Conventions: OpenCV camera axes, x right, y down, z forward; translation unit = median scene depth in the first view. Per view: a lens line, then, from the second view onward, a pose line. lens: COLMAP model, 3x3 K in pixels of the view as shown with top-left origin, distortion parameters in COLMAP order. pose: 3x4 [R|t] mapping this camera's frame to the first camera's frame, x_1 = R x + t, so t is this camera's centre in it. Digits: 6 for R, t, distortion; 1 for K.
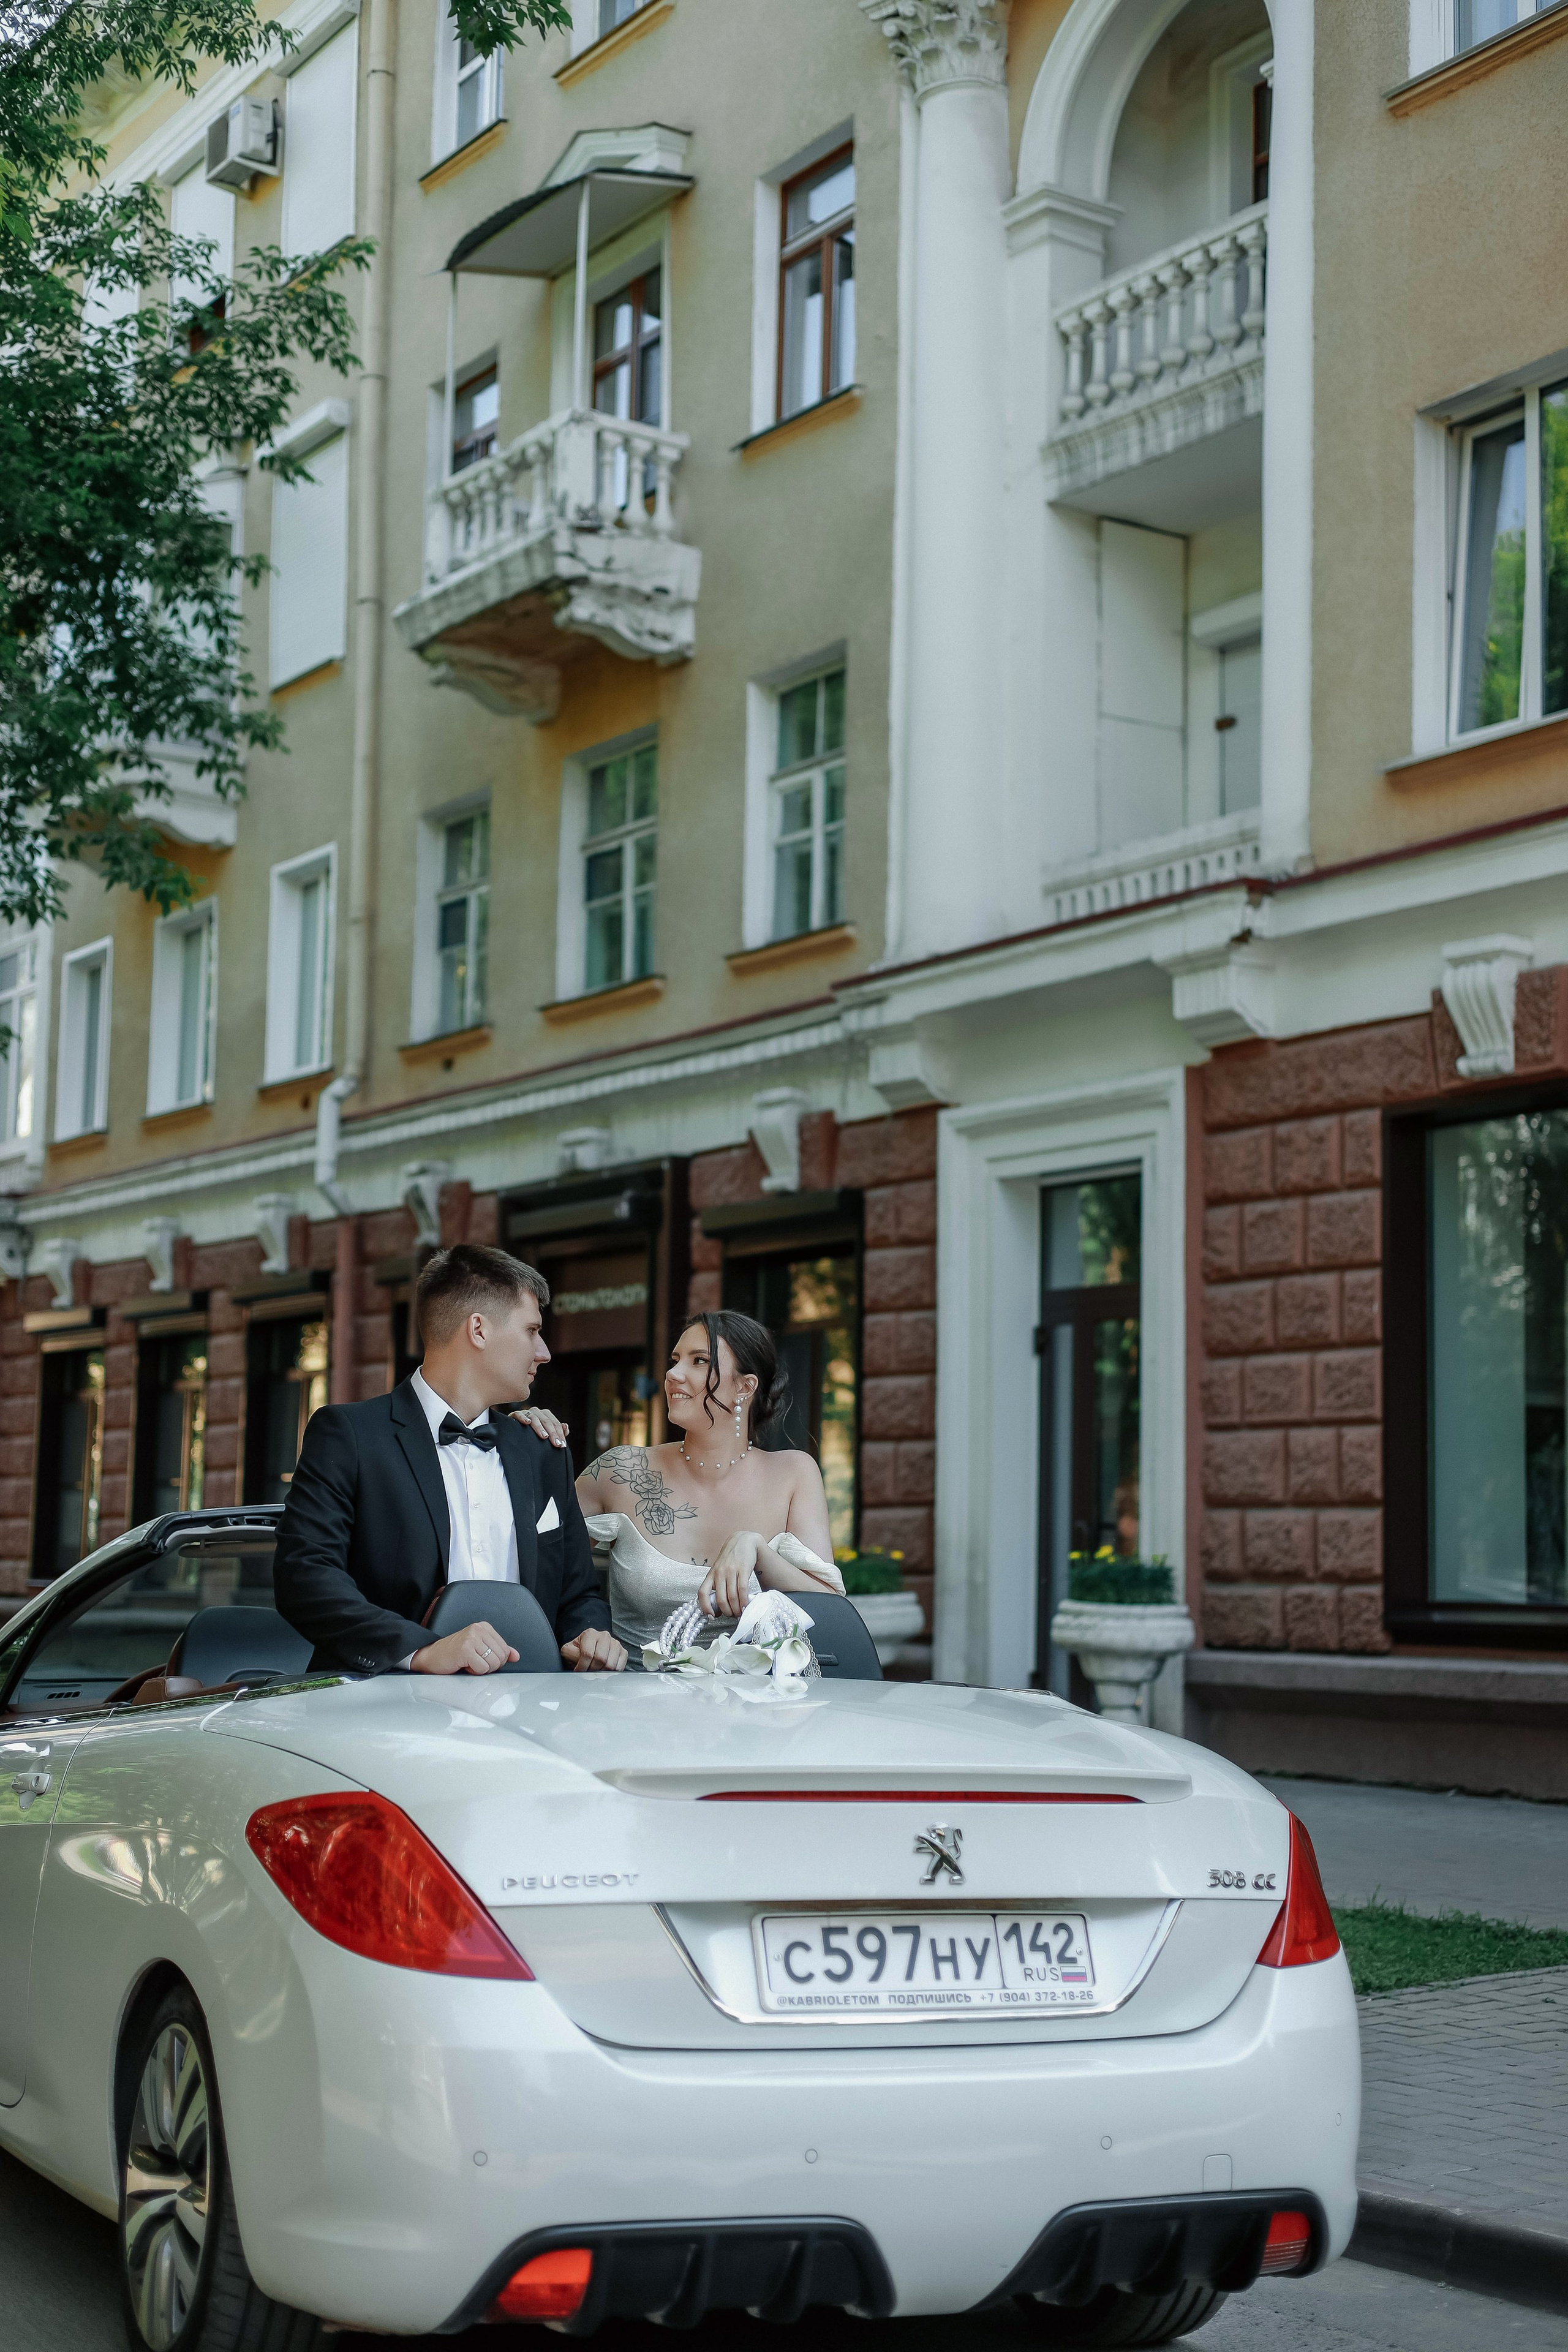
lens RADIAL K [[3293.8, 0, 789.5], [0, 3293.8, 1182.2], [0, 0, 1]] dist [0.022568, 0.000000]
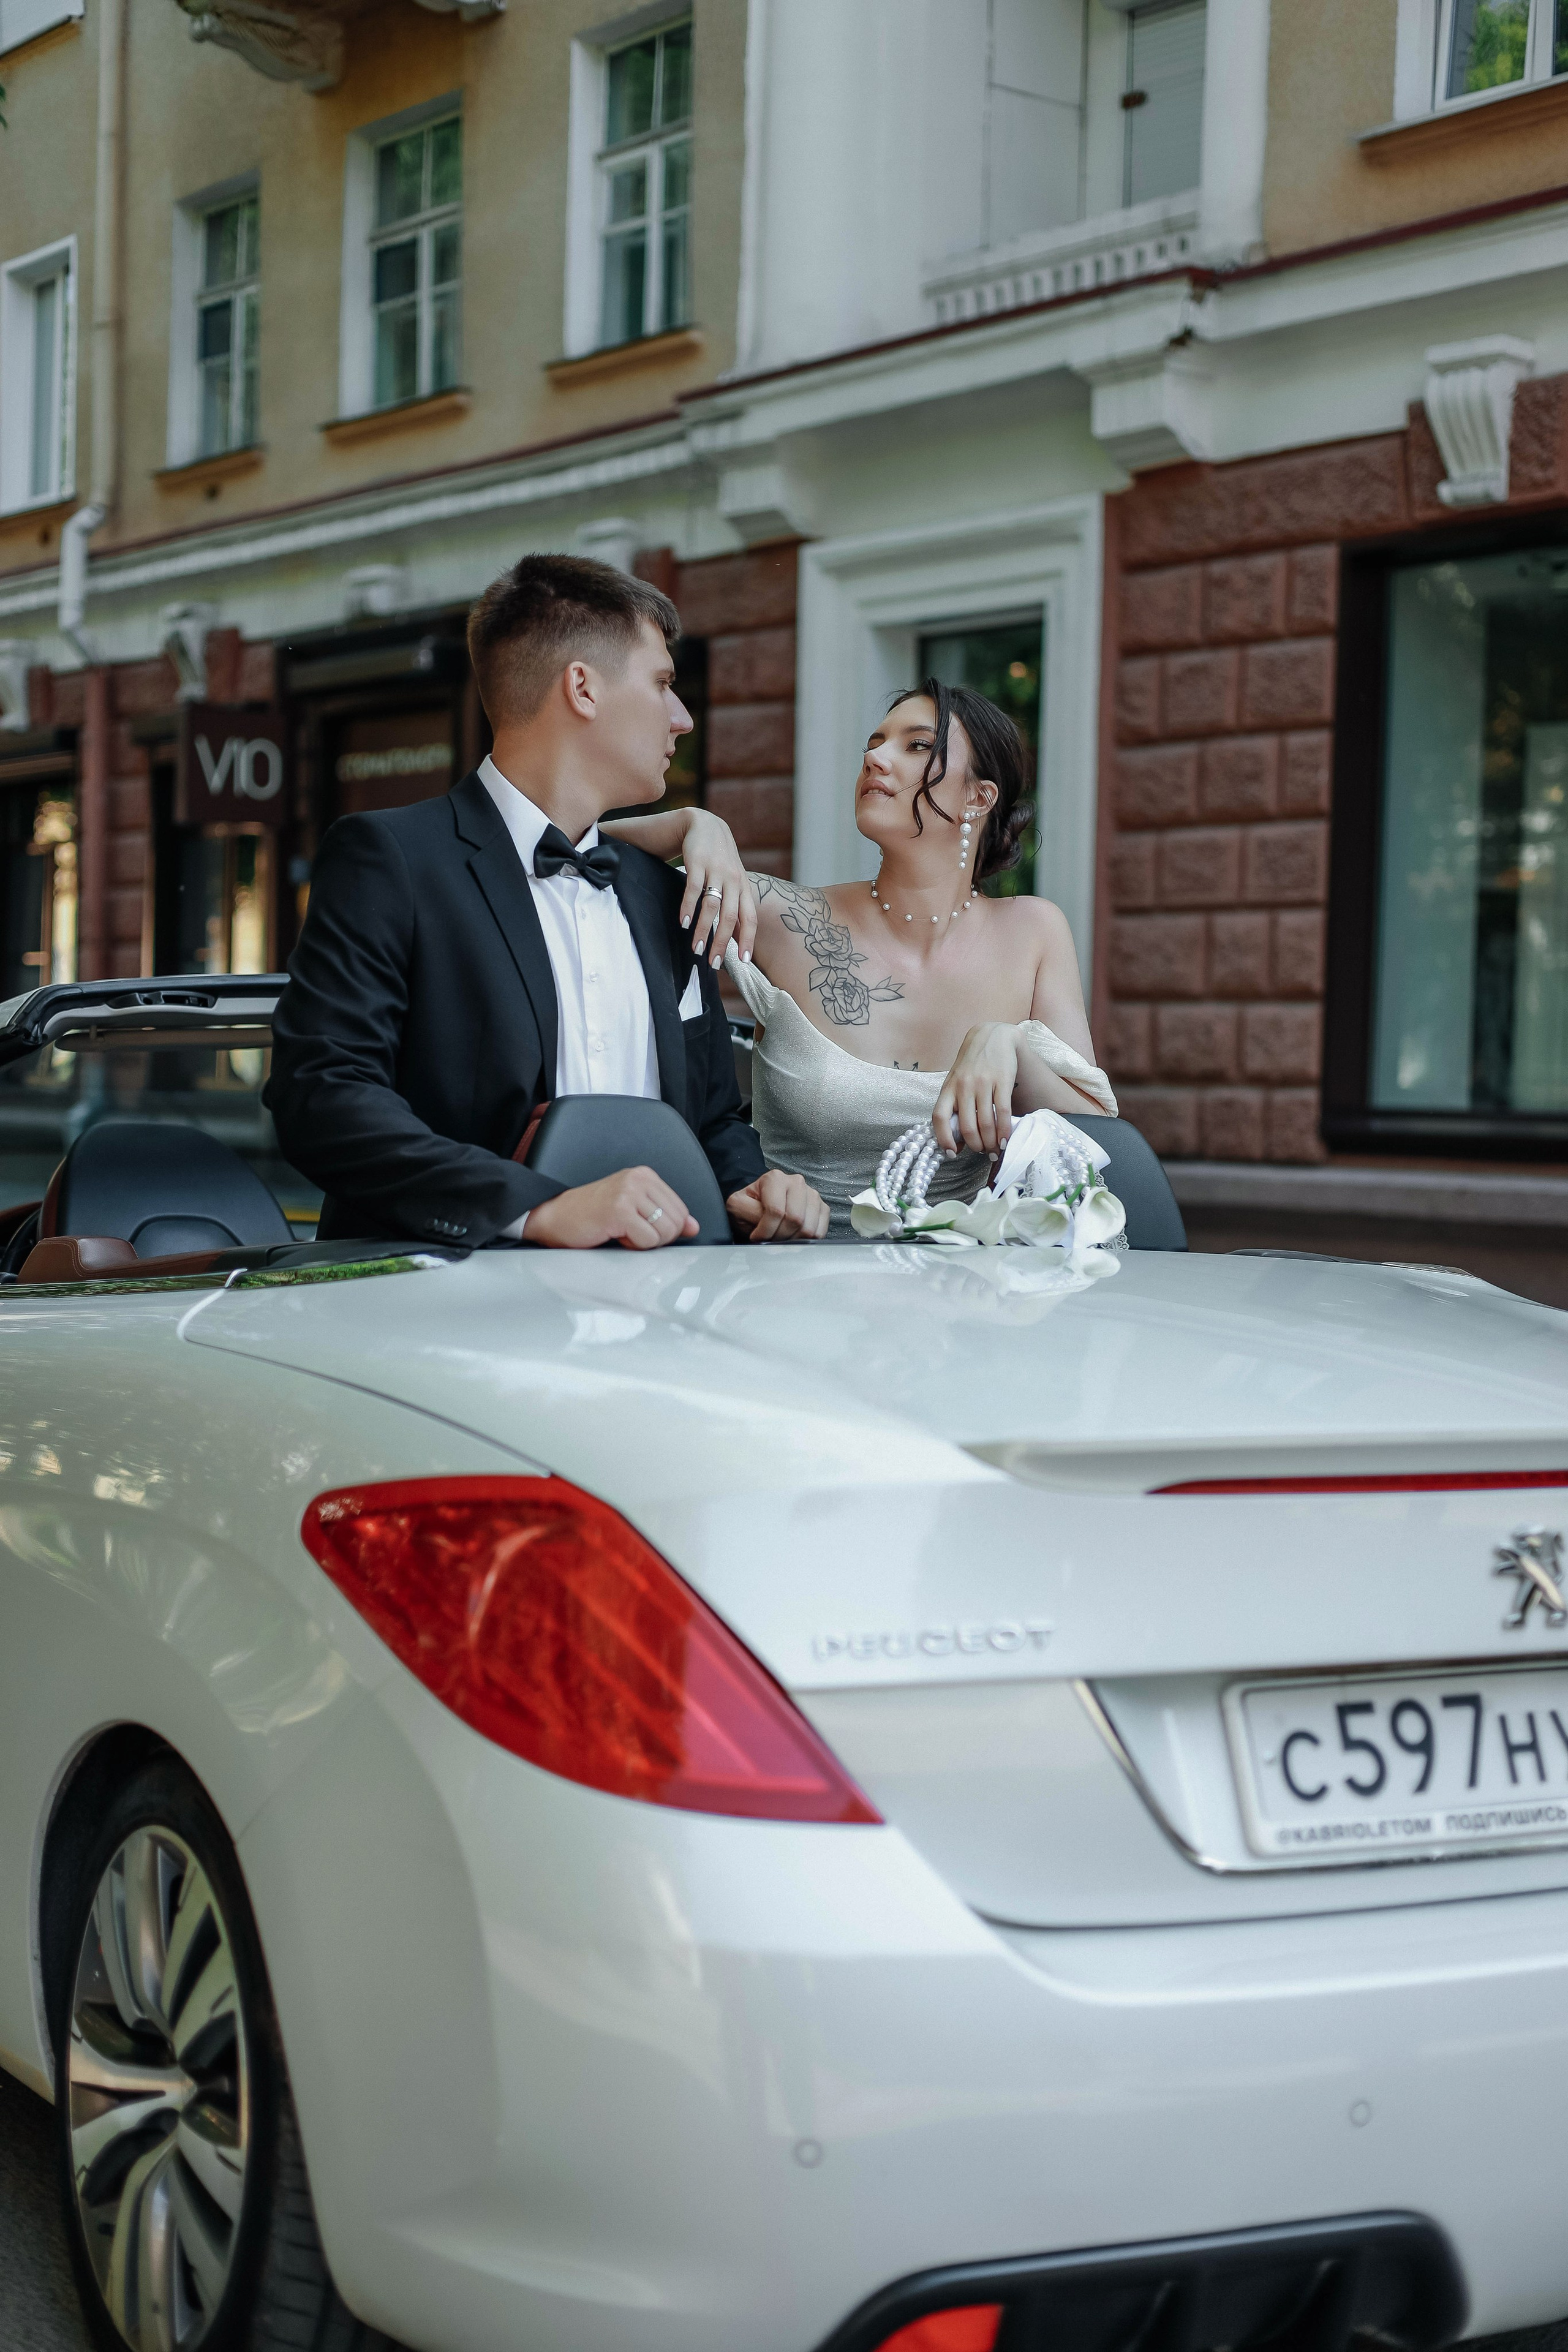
lens RADIAL K [[3293.8, 0, 775.3], [0, 3293.8, 1169.1], [0, 0, 1]] dist [0.022568, 0.000000]
pose [[0.996418, 0.006220, 0.084334, -0.034303], [-0.018693, 0.988821, 0.147932, 0.012574], [-0.082471, -0.148979, 0.985395, 0.113937]]
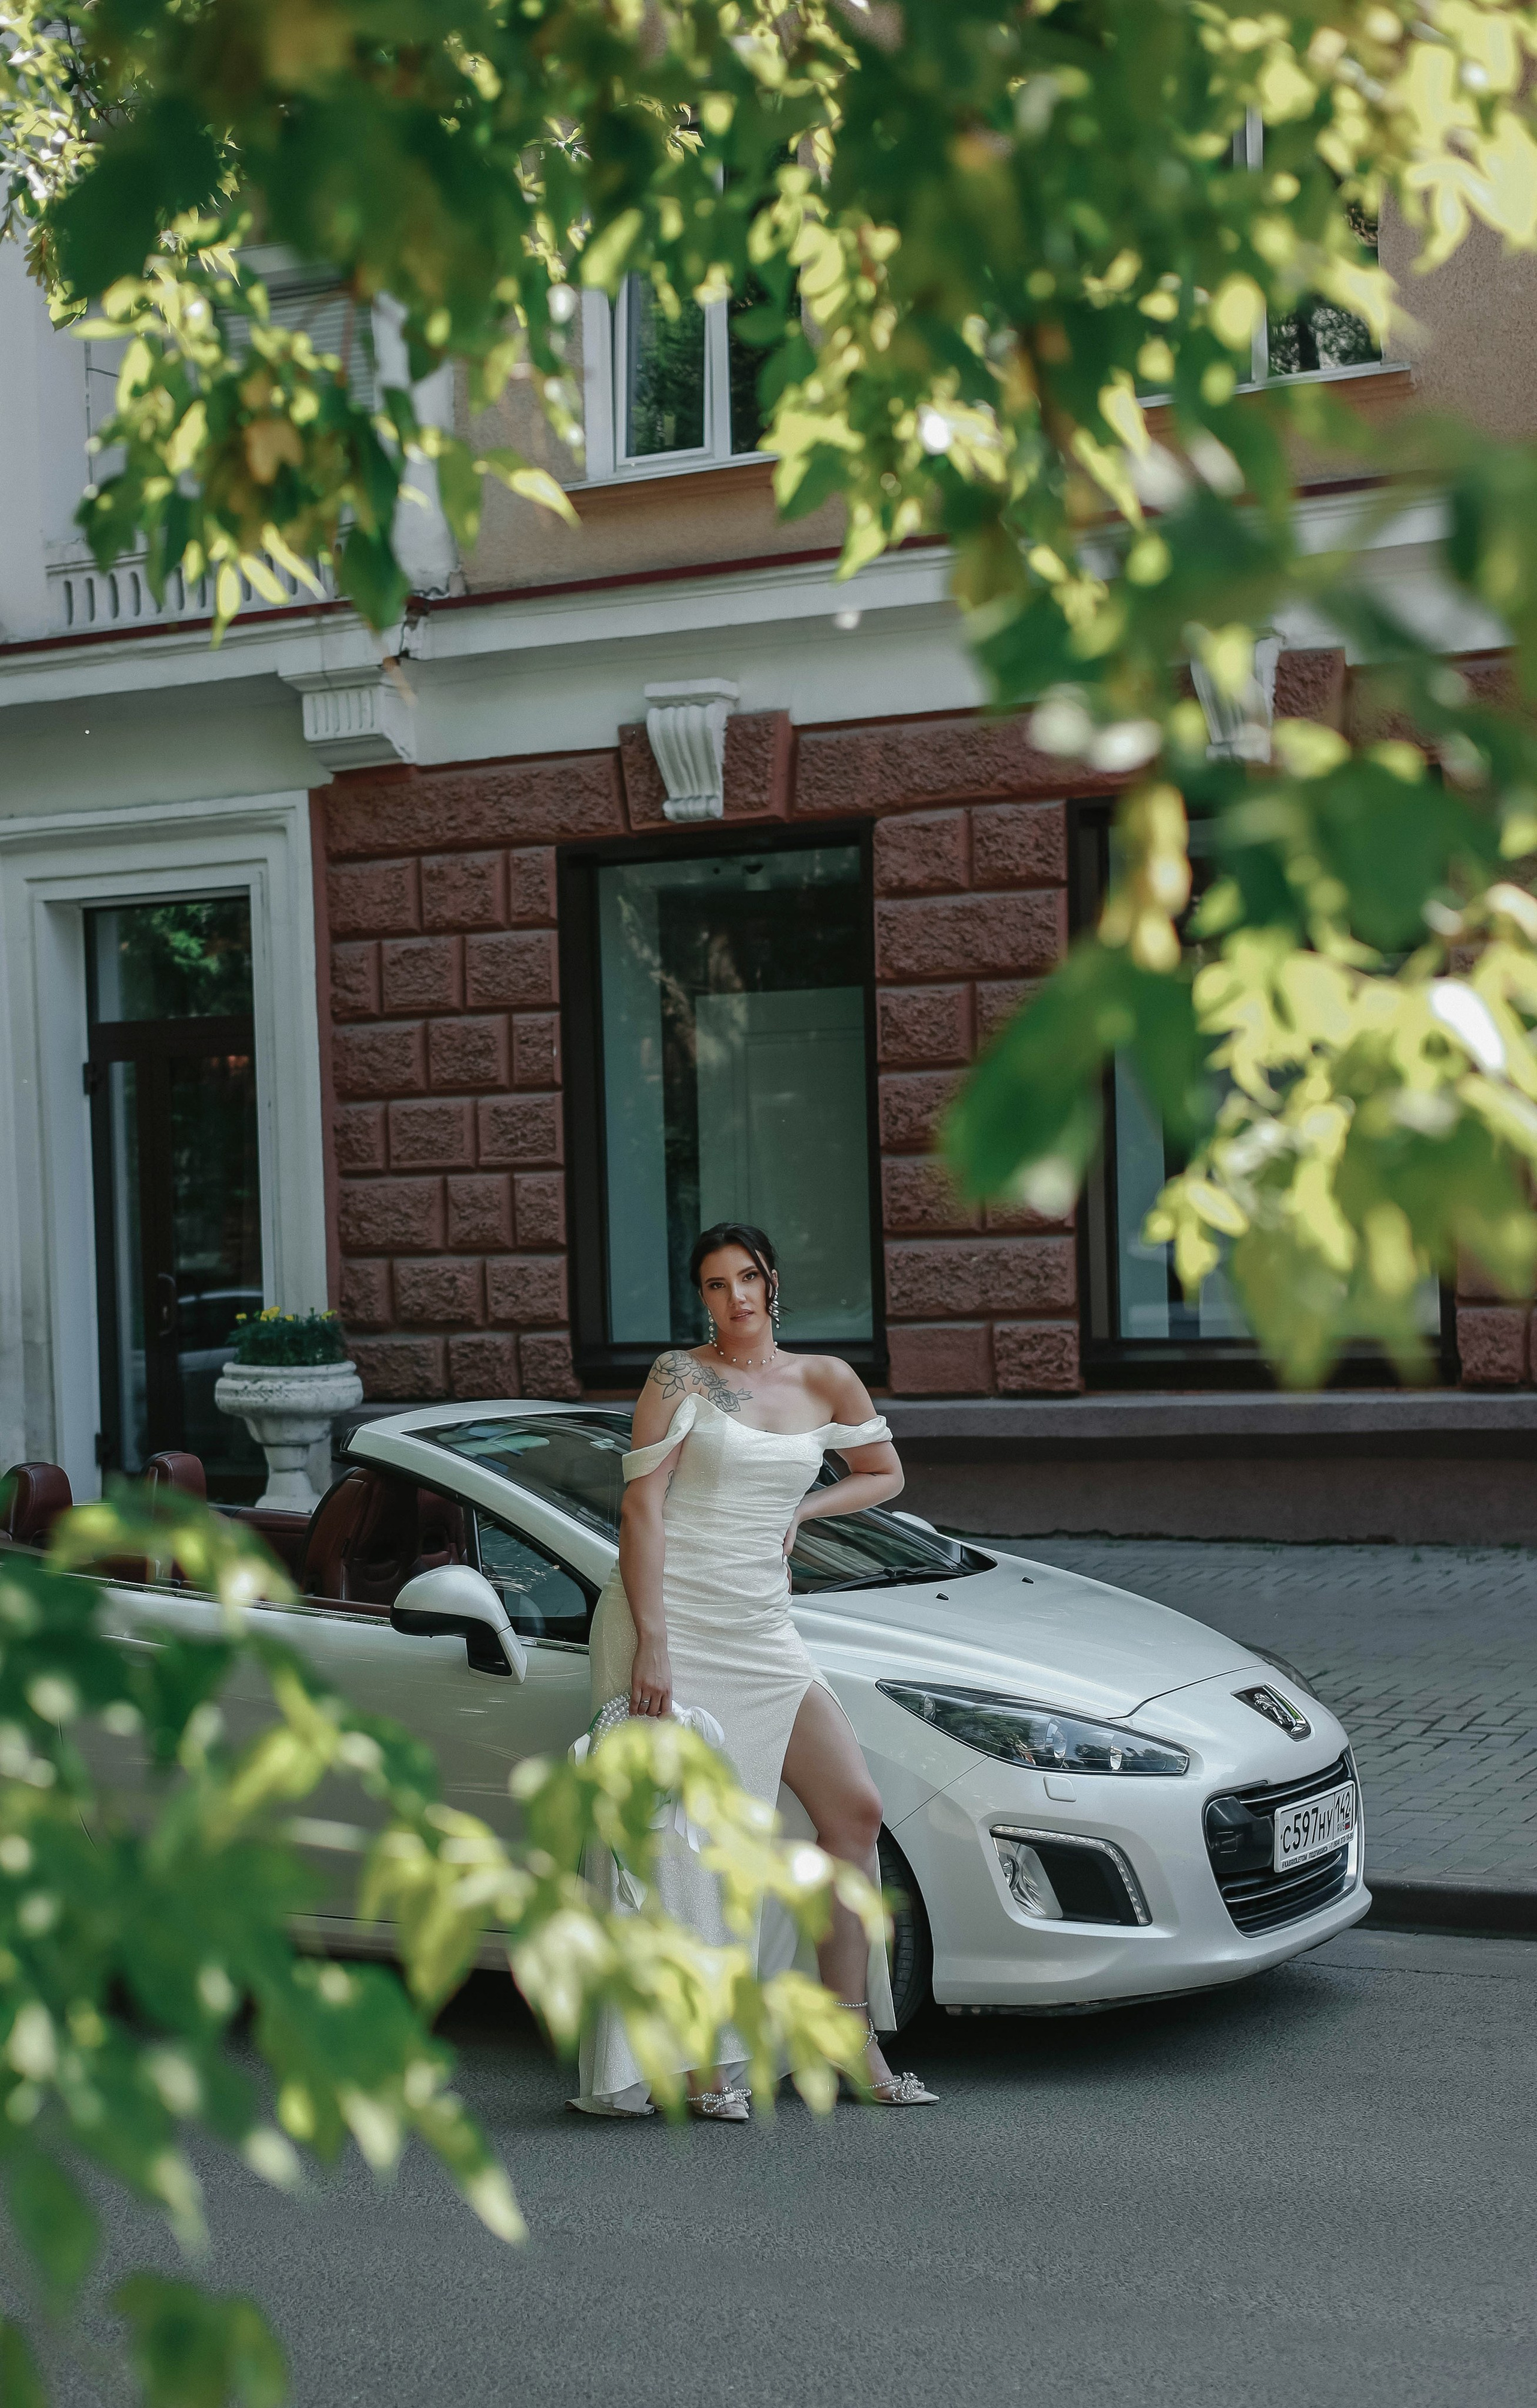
lens RADIAL K [[3894.2, 0, 674.6], [0, 3894.2, 1327.6], [0, 0, 1]] dist [0.054613, 0.000000]
pose [[0.882343, -0.059393, 0.466845, -0.286913], [-0.010370, 0.989310, 0.145460, -0.042219], [-0.470493, -0.133187, 0.872294, -0.034633]]
